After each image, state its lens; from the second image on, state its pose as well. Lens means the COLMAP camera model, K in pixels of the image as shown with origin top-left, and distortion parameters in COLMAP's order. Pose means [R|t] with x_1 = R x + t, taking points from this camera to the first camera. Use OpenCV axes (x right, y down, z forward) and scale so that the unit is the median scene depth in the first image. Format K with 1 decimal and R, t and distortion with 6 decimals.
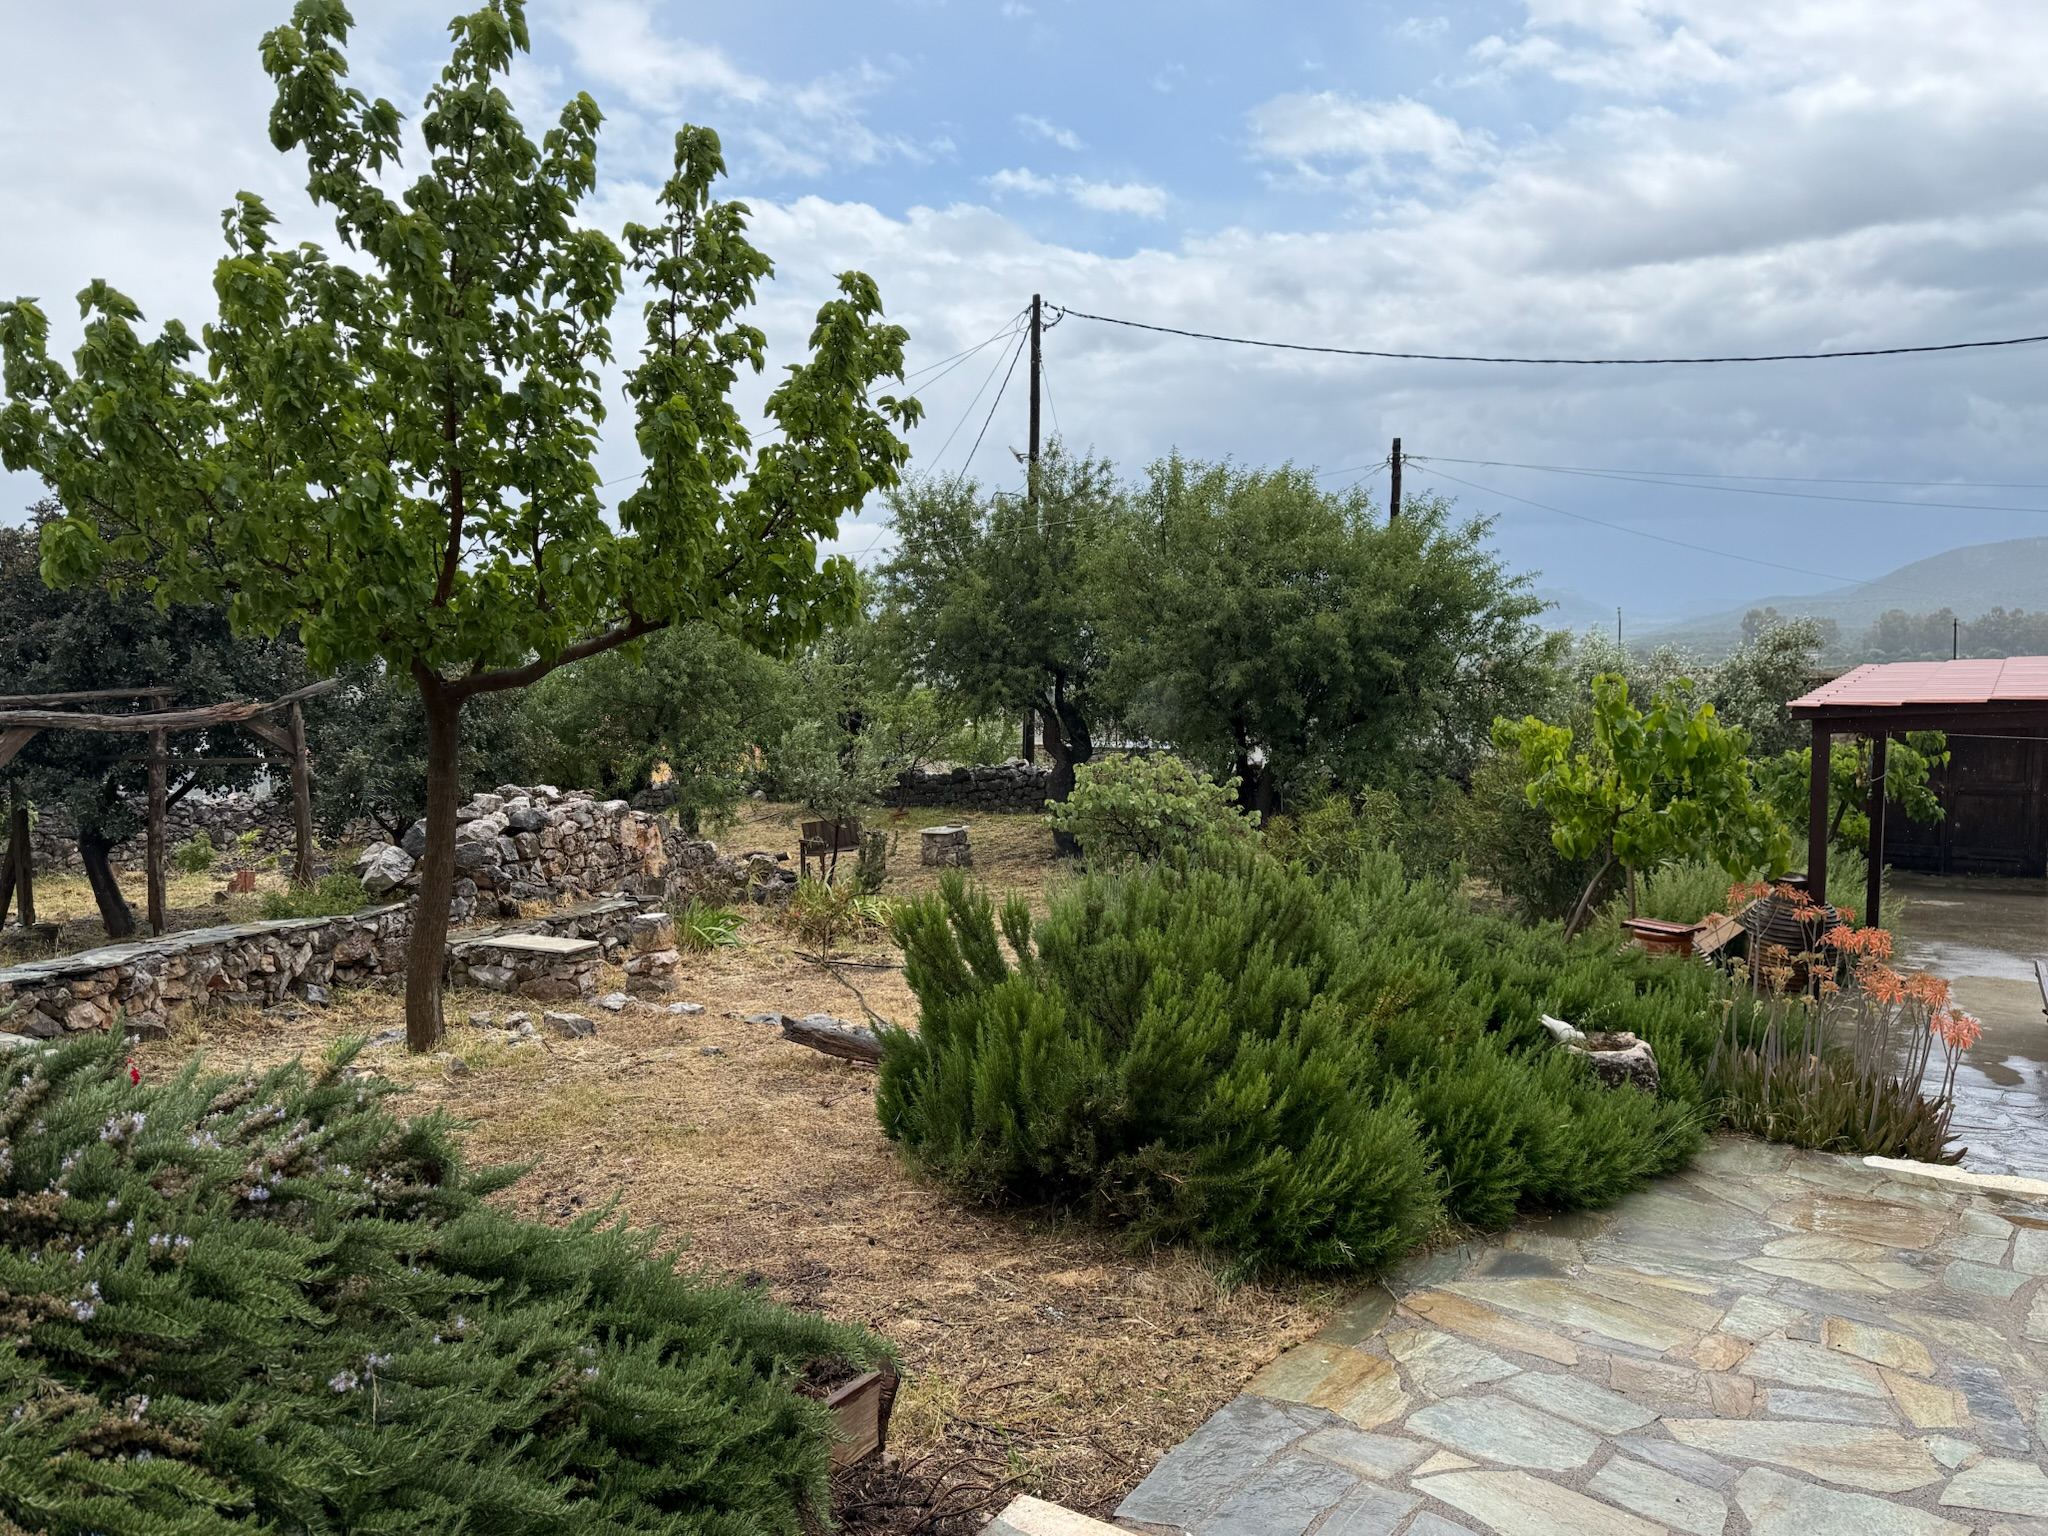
lens RADIAL K [[1530.1, 0, 1027.7], [0, 1530.1, 767.4], [0, 0, 1]] dist [0.070360, -0.071719]
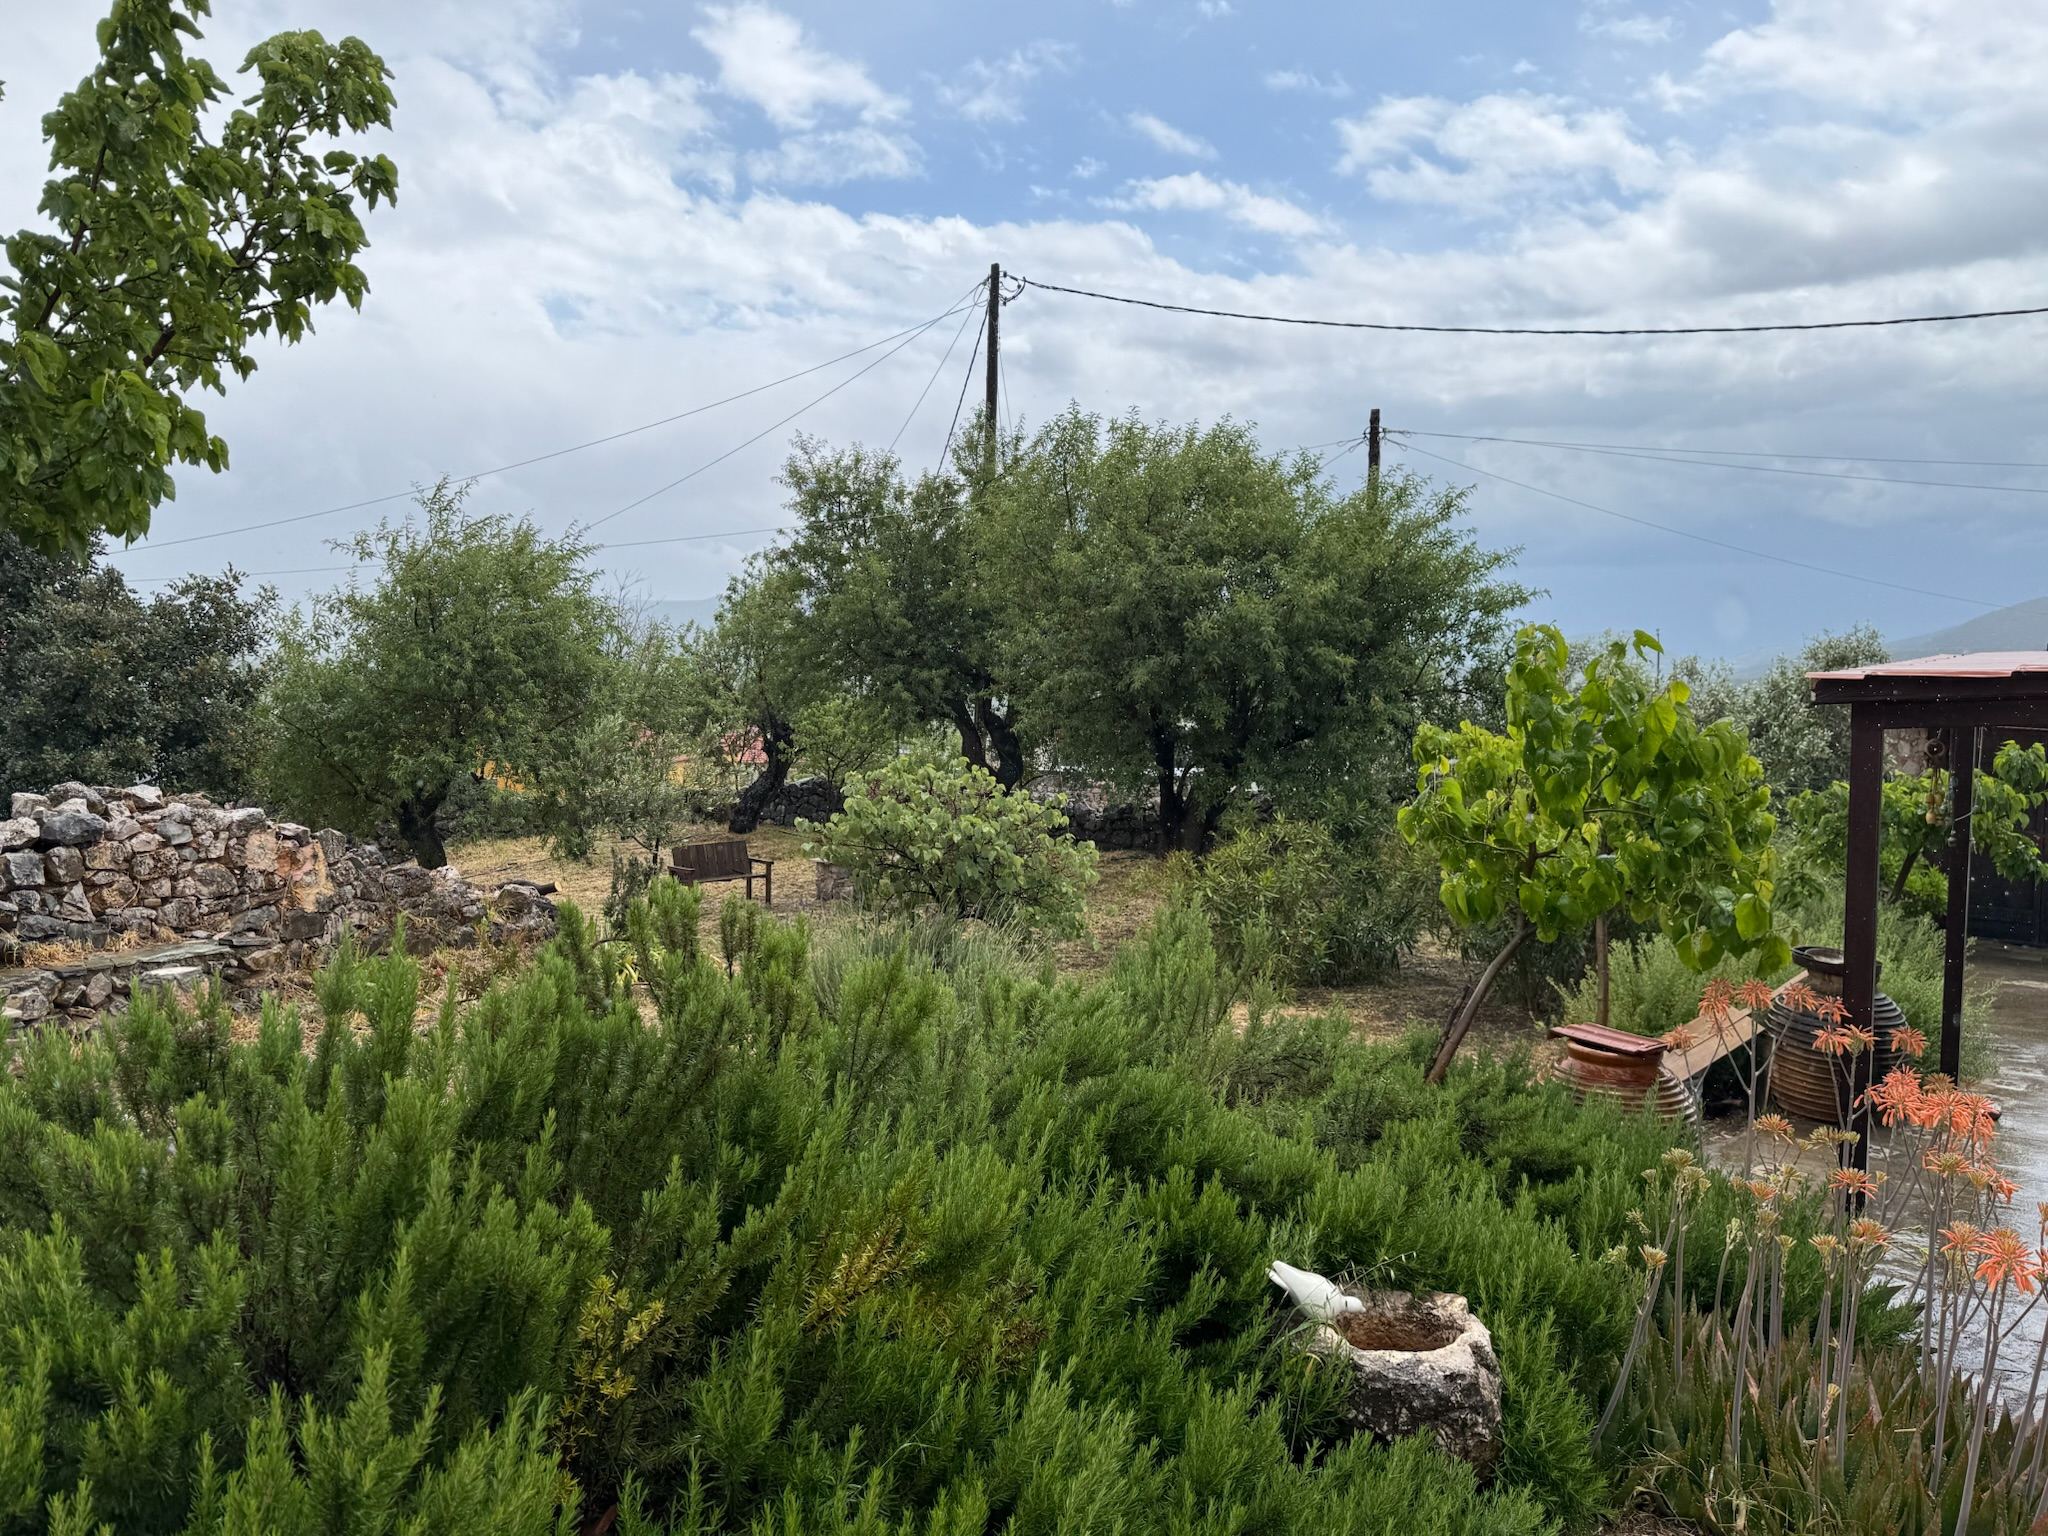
lens RADIAL K [[1530.1, 0, 1027.1], [0, 1530.1, 726.6], [0, 0, 1]] dist [0.070360, -0.071719]
pose [[0.999059, 0.022186, -0.037267, 0.132024], [-0.023917, 0.998625, -0.046642, 0.007646], [0.036181, 0.047489, 0.998216, 0.244236]]
